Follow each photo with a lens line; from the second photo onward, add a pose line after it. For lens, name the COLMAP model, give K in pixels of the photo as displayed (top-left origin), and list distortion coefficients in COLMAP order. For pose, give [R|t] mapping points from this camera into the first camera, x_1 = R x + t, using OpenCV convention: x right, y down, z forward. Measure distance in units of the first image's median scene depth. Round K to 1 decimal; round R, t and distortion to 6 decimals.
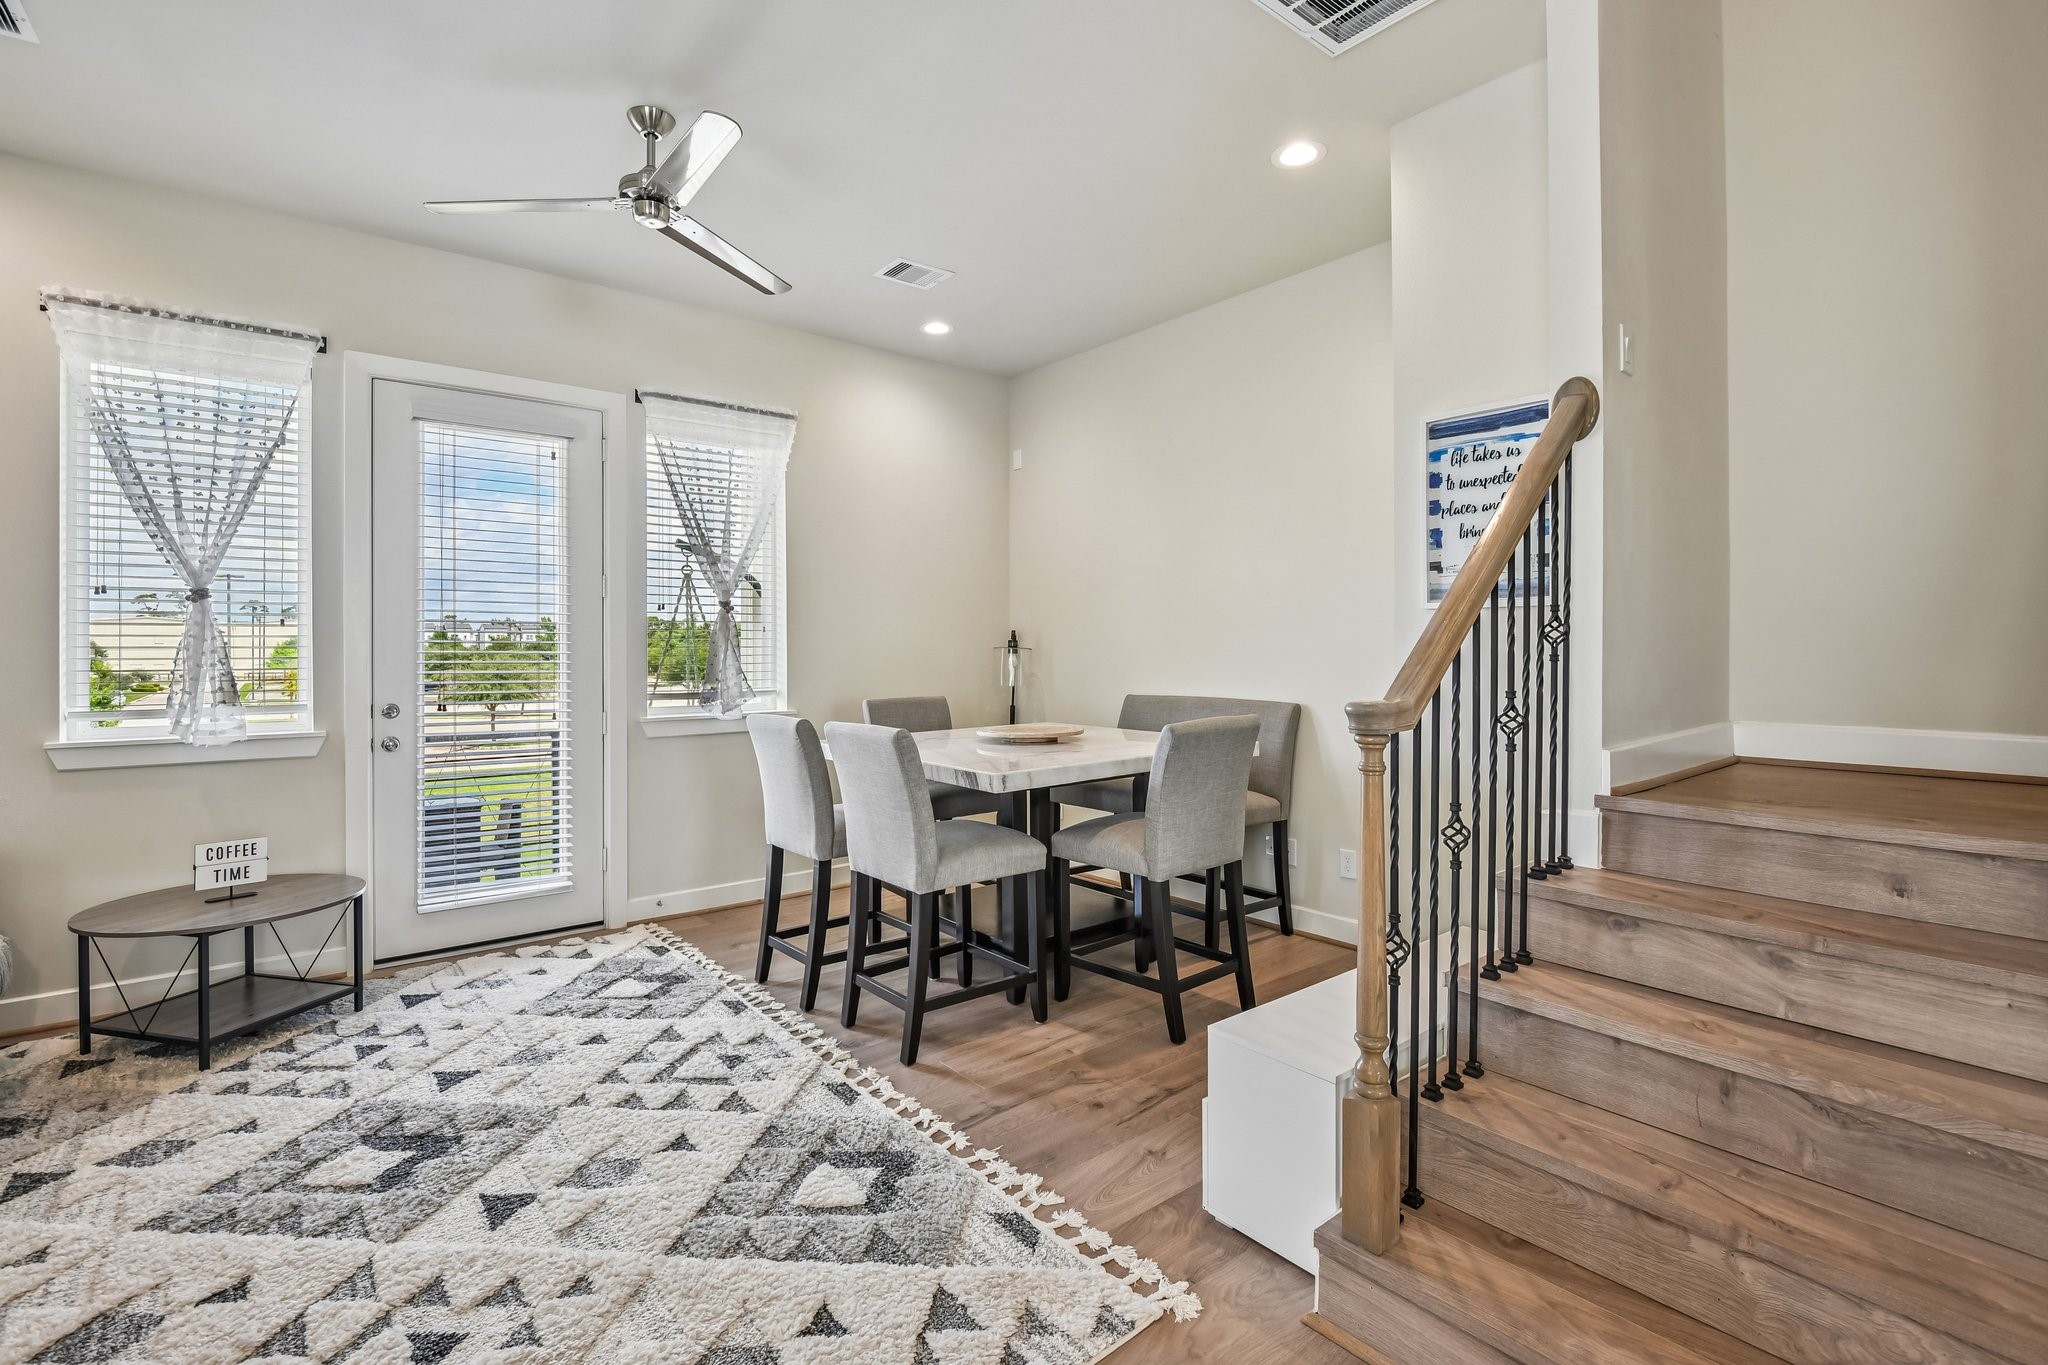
lens RADIAL K [[934.5, 0, 1009.4], [0, 934.5, 652.5], [0, 0, 1]] dist [-0.010231, 0.001368]
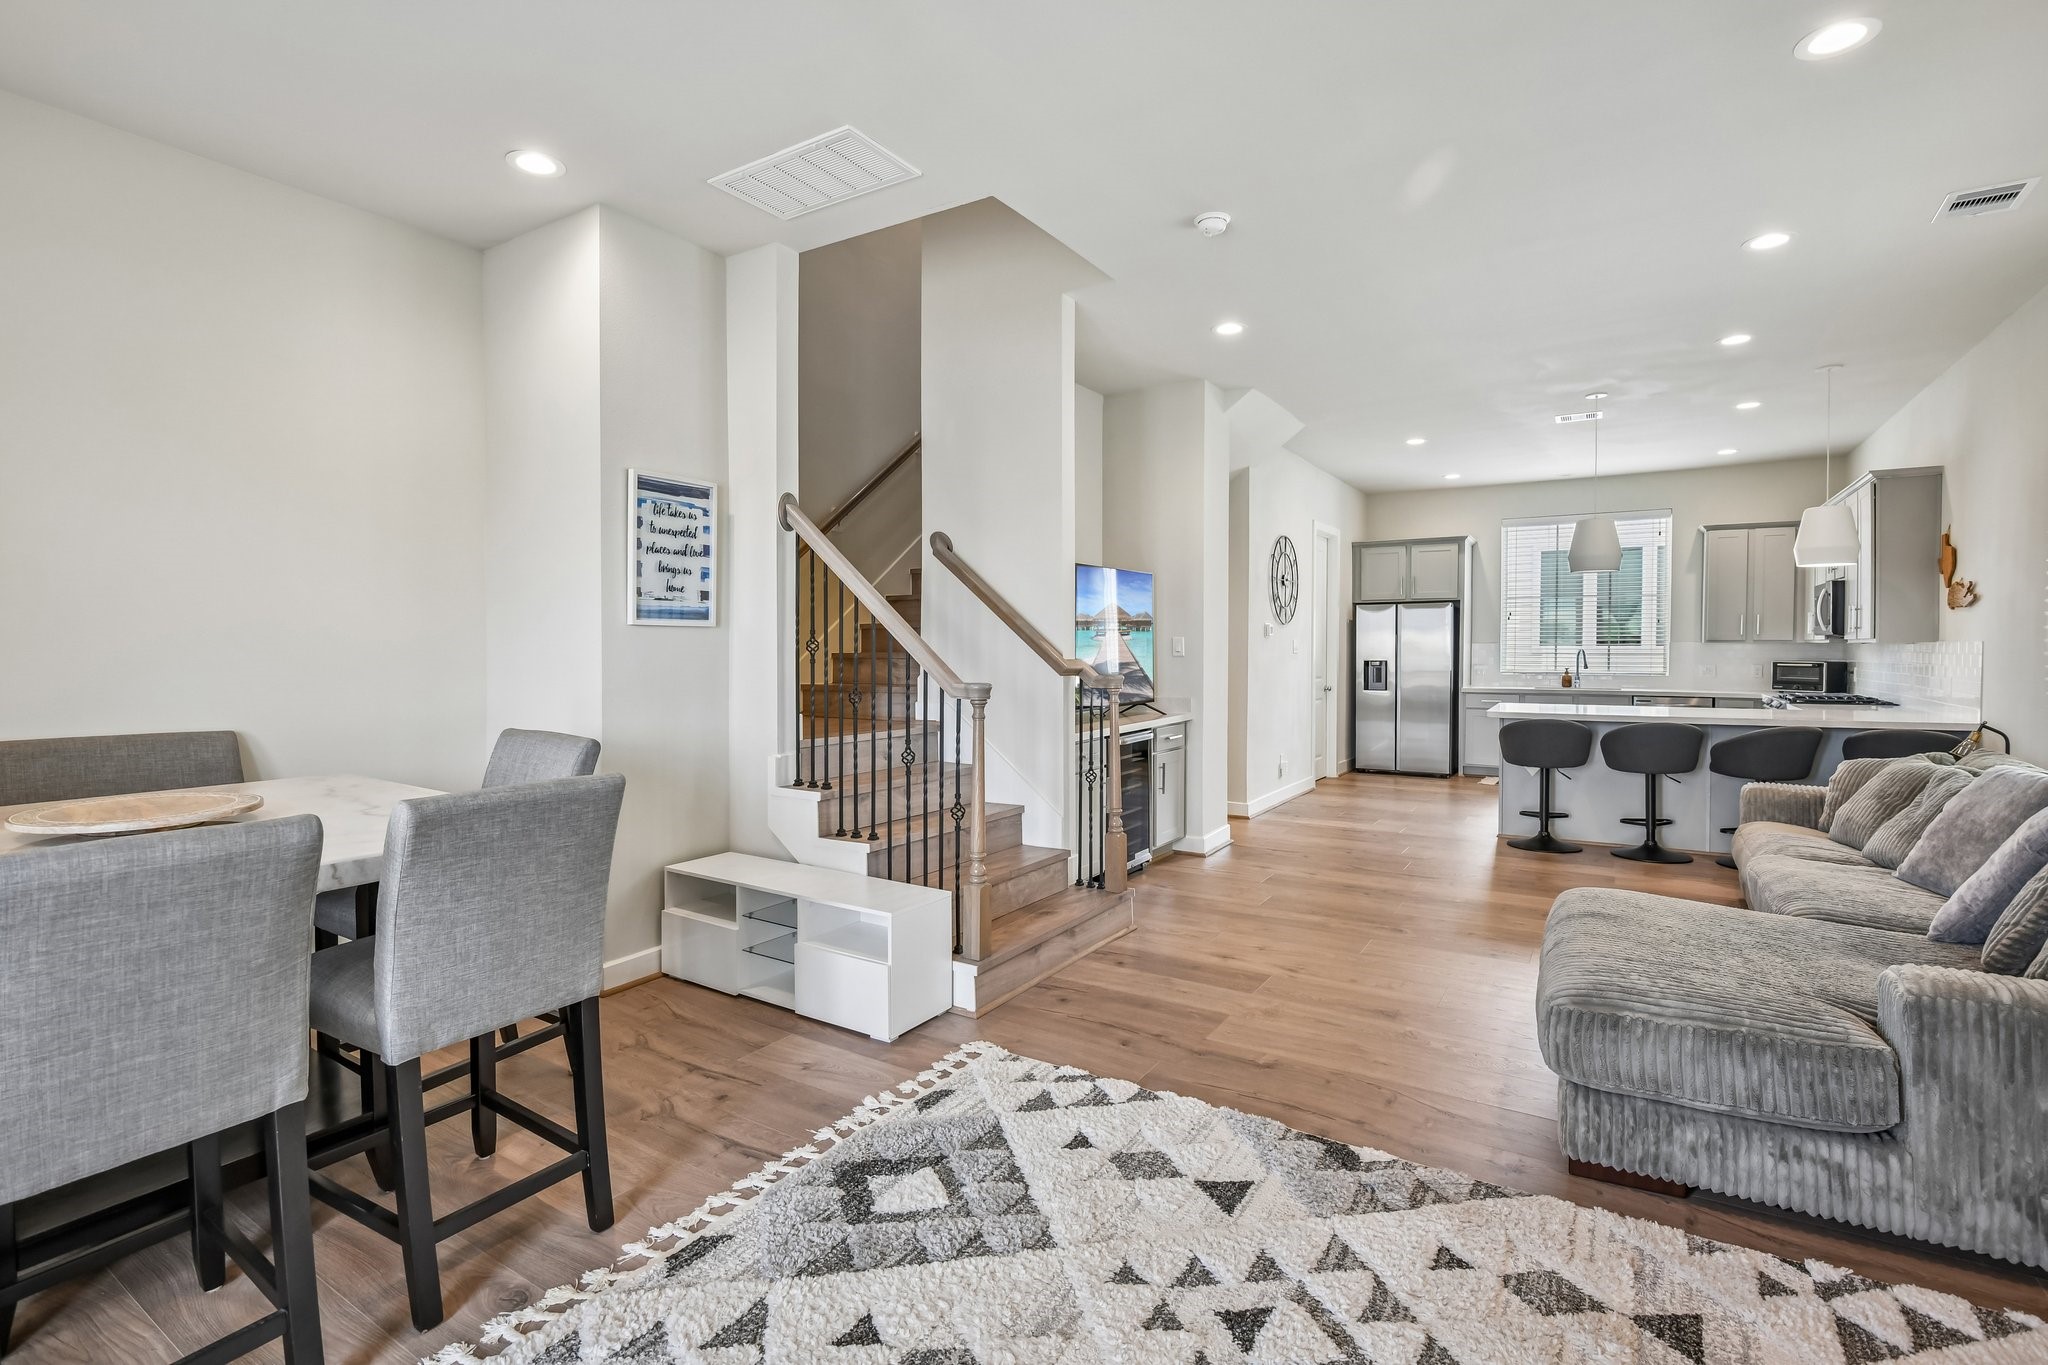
lens RADIAL K [[934.5, 0, 1026.8], [0, 934.5, 669.9], [0, 0, 1]] dist [-0.010231, 0.001368]
pose [[-0.318414, -0.016558, 0.947807, -0.962131], [0.011836, 0.999700, 0.021440, -0.007863], [-0.947878, 0.018045, -0.318122, 0.975872]]
